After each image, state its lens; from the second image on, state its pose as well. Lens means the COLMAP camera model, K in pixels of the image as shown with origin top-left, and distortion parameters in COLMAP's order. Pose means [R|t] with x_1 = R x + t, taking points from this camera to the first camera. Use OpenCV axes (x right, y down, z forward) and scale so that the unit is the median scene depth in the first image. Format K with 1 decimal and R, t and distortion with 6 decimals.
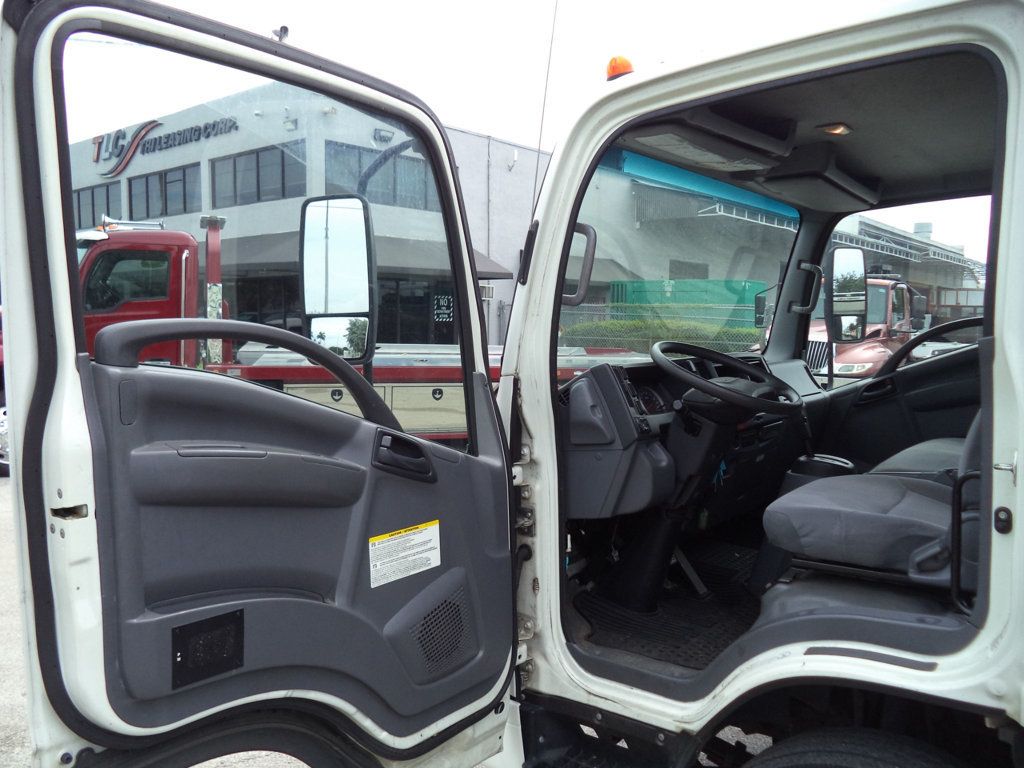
lens RADIAL K [[789.1, 0, 453.3], [0, 789.1, 462.7], [0, 0, 1]] dist [-0.004120, -0.000788]
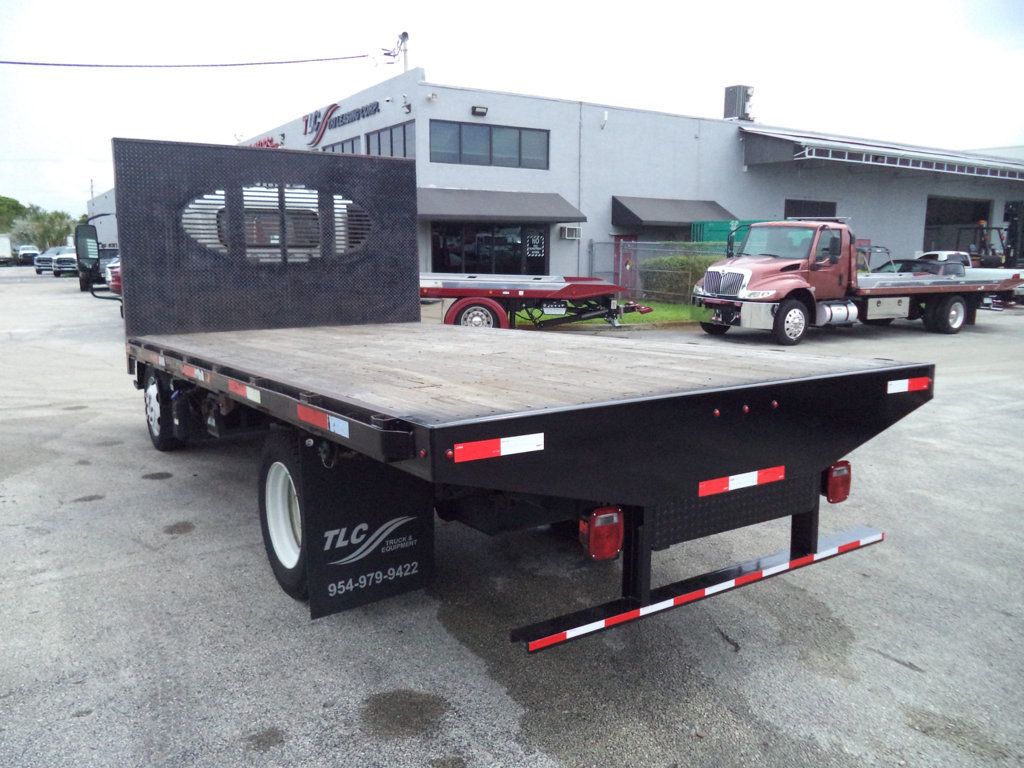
lens RADIAL K [[847.9, 0, 515.2], [0, 847.9, 438.3], [0, 0, 1]] dist [-0.037972, 0.007015]
pose [[0.953776, 0.061341, -0.294191, 0.356203], [-0.050903, 0.997777, 0.043015, 0.046402], [0.296175, -0.026051, 0.954778, -0.266968]]
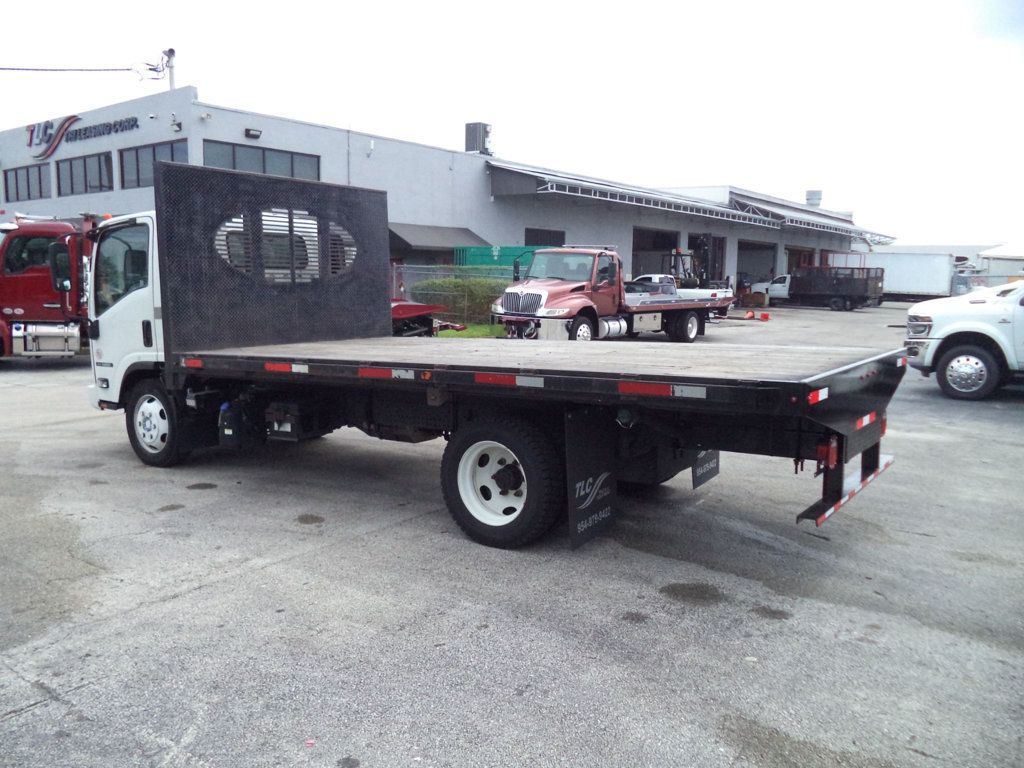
lens RADIAL K [[844.8, 0, 509.7], [0, 844.8, 466.5], [0, 0, 1]] dist [-0.034465, -0.000130]
pose [[0.997809, -0.011652, 0.065127, 0.206604], [0.008940, 0.999087, 0.041766, 0.063935], [-0.065555, -0.041092, 0.997003, -0.359885]]
